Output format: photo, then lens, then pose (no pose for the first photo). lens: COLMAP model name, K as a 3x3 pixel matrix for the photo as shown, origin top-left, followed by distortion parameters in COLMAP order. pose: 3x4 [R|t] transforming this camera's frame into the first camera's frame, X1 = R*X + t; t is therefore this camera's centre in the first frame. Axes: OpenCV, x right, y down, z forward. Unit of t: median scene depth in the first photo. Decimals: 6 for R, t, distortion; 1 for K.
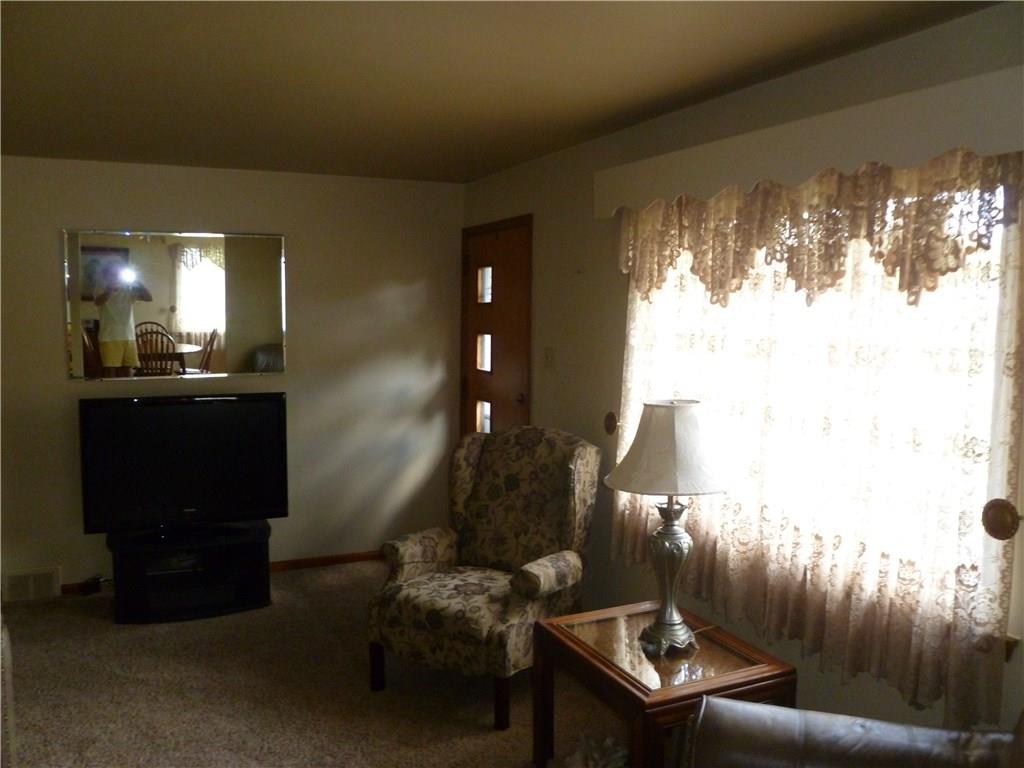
lens RADIAL K [[871.7, 0, 512.0], [0, 871.7, 384.0], [0, 0, 1]] dist [-0.054420, 0.012123]
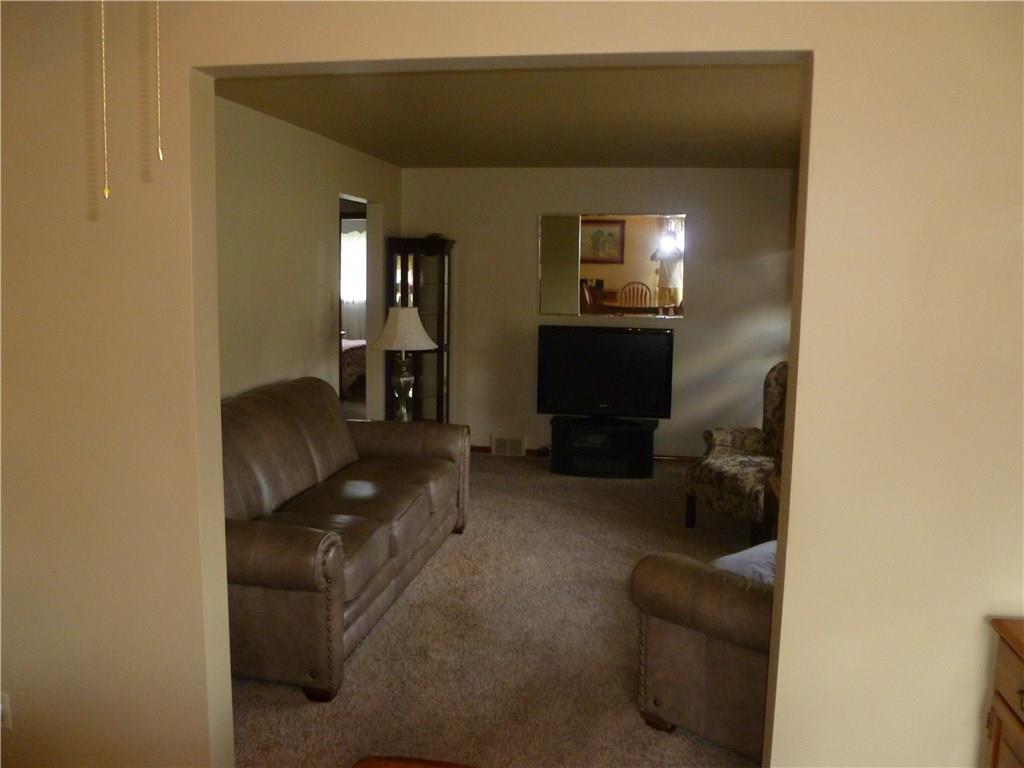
lens RADIAL K [[881.2, 0, 506.8], [0, 881.2, 379.5], [0, 0, 1]] dist [-0.074375, 0.019204]
pose [[0.825724, 0.074983, -0.559069, 0.389307], [-0.057348, 0.997149, 0.049038, 0.046319], [0.561152, -0.008430, 0.827670, -0.391042]]
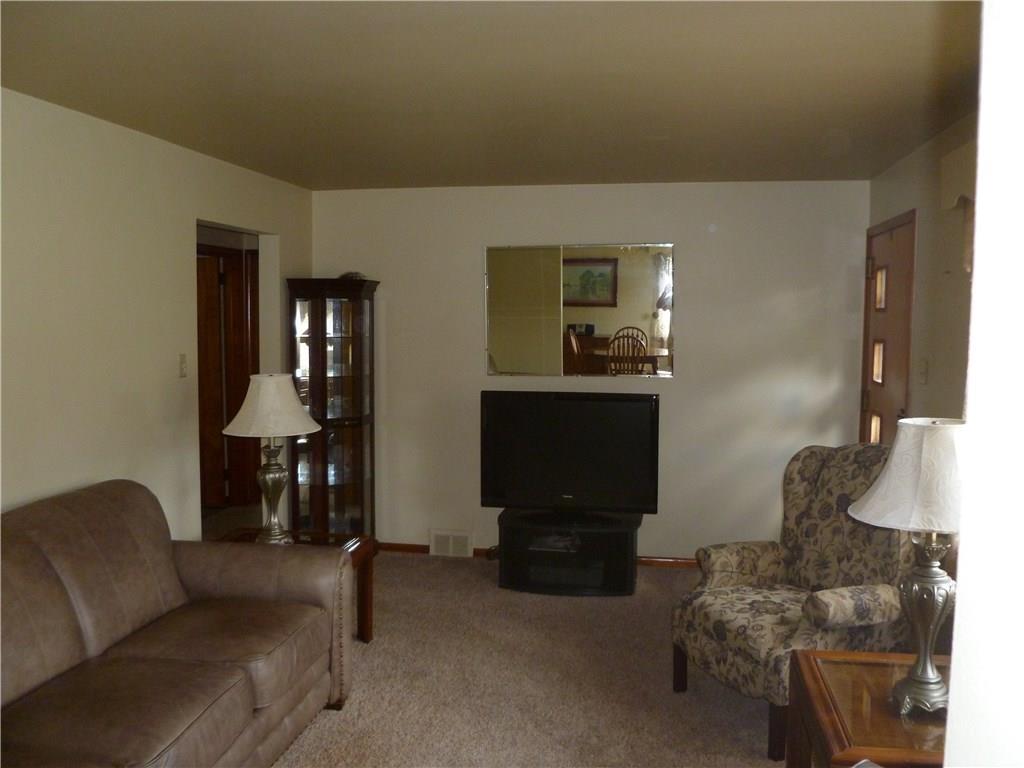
lens RADIAL K [[871.7, 0, 512.0], [0, 871.7, 384.0], [0, 0, 1]] dist [-0.054420, 0.012123]
pose [[0.821659, 0.041995, -0.568431, 0.235011], [-0.046285, 0.998904, 0.006894, -0.002115], [0.568098, 0.020645, 0.822702, 0.051982]]
